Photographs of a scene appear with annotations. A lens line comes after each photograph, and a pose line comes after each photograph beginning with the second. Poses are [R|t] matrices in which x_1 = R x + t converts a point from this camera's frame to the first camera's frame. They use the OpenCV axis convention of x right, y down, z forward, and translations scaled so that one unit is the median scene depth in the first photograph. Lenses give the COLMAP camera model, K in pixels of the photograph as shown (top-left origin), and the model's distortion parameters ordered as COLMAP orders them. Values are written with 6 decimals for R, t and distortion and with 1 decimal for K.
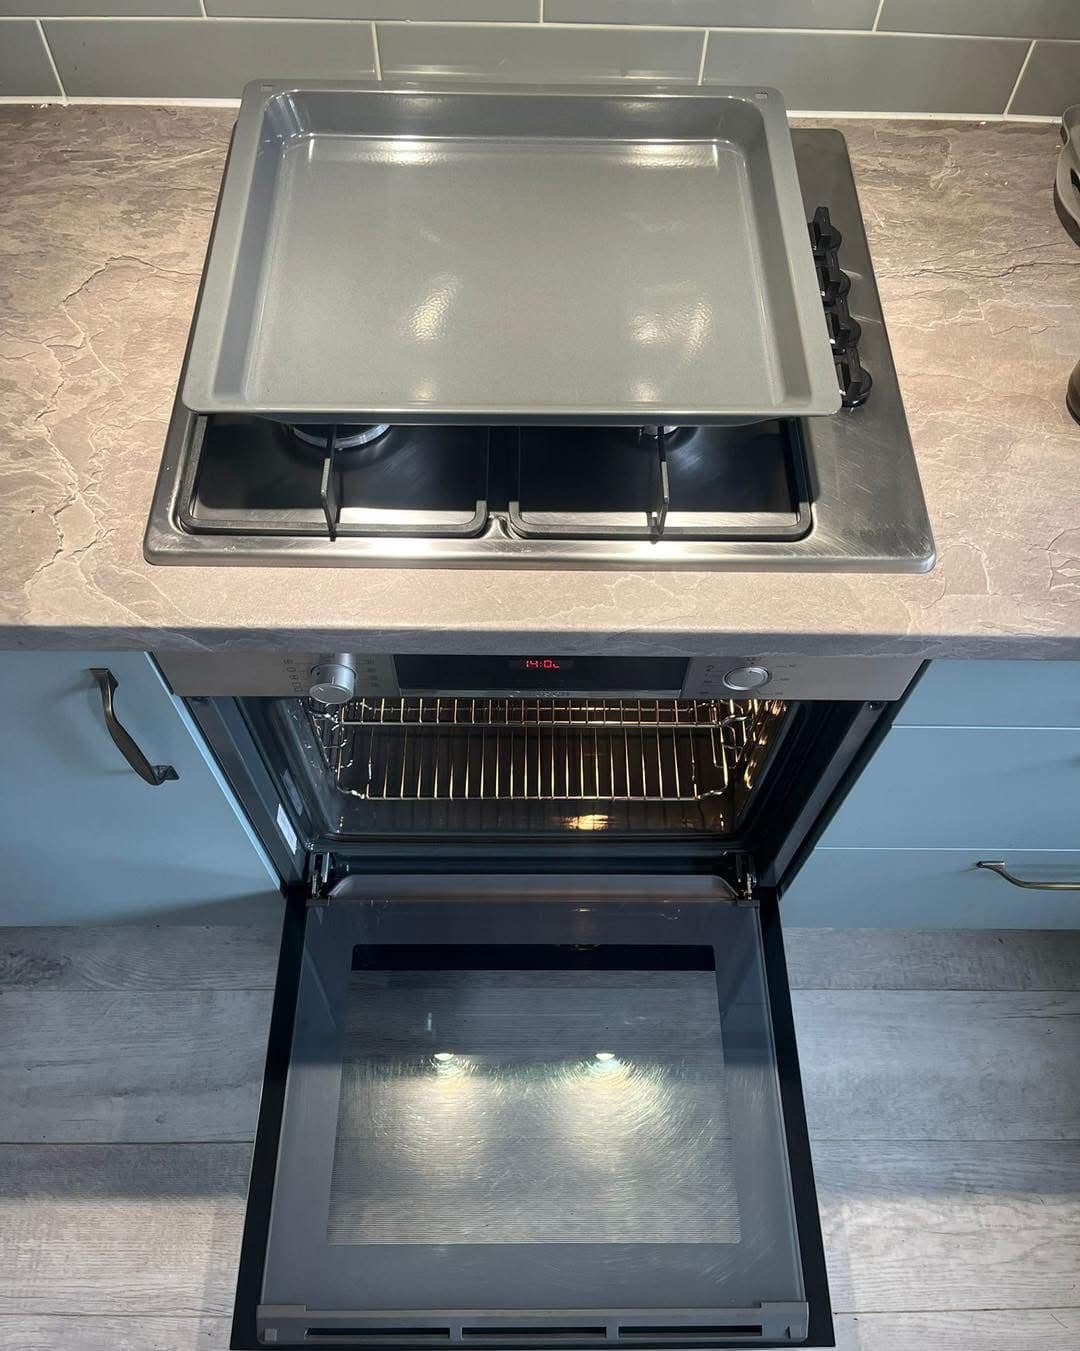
lens RADIAL K [[1072.0, 0, 491.0], [0, 1072.0, 677.1], [0, 0, 1]] dist [0.034141, -0.070271]
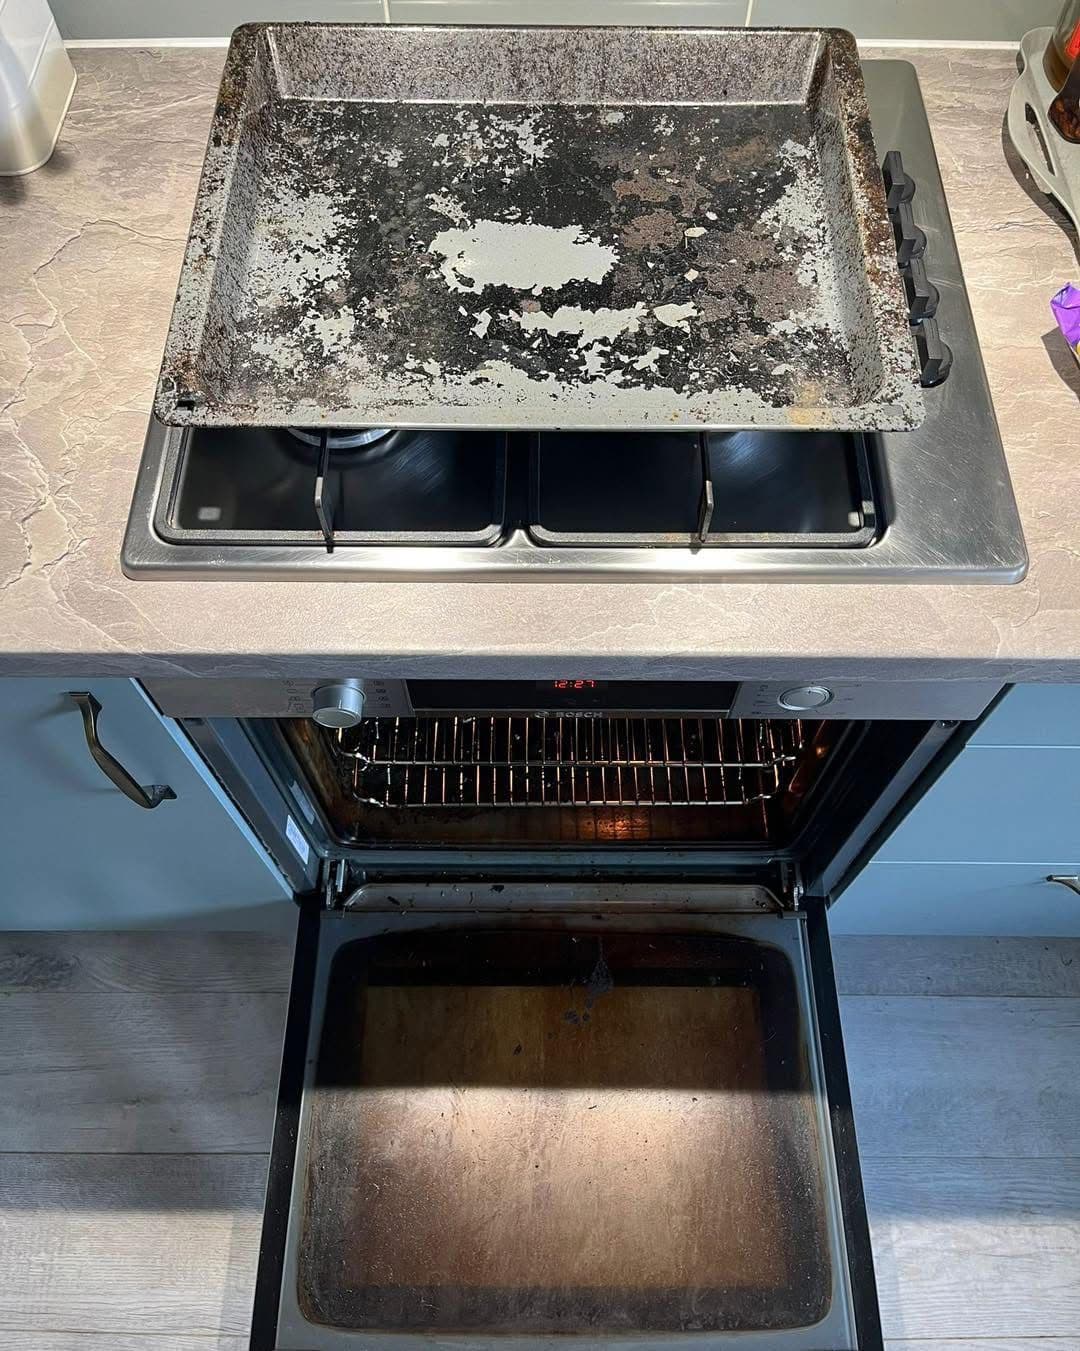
lens RADIAL K [[1072.0, 0, 491.0], [0, 1072.0, 677.1], [0, 0, 1]] dist [0.034141, -0.070271]
pose [[0.999675, -0.004827, -0.025020, 0.001886], [0.006034, 0.998811, 0.048379, -0.049329], [0.024757, -0.048515, 0.998516, 0.090538]]
